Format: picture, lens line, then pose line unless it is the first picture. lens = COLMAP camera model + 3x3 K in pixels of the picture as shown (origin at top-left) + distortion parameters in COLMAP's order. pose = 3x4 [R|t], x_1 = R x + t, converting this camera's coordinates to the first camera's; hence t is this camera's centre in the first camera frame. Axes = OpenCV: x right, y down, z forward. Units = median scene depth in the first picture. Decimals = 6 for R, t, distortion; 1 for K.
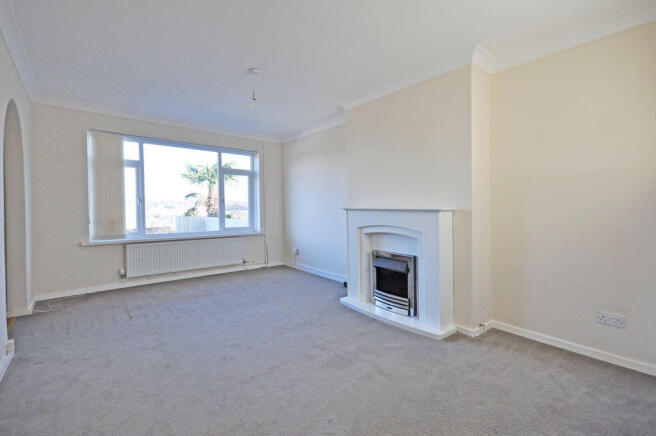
lens RADIAL K [[297.3, 0, 328.5], [0, 297.3, 212.8], [0, 0, 1]] dist [0.005801, 0.000586]
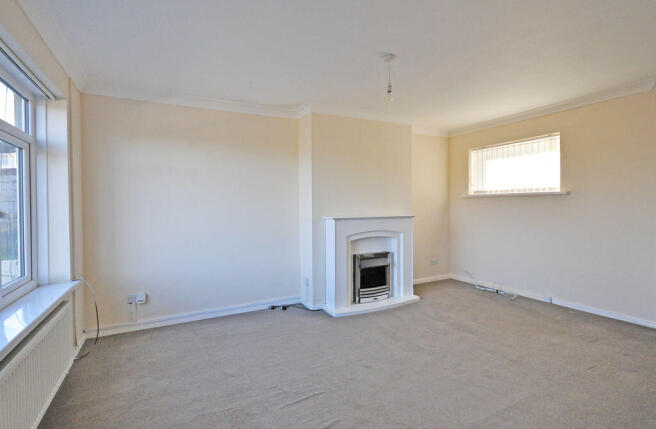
lens RADIAL K [[298.9, 0, 325.1], [0, 298.9, 210.4], [0, 0, 1]] dist [0.001666, 0.000206]
pose [[0.211205, -0.020714, 0.977222, -0.965456], [0.027311, 0.999510, 0.015284, -0.060454], [-0.977060, 0.023461, 0.211667, 0.887643]]
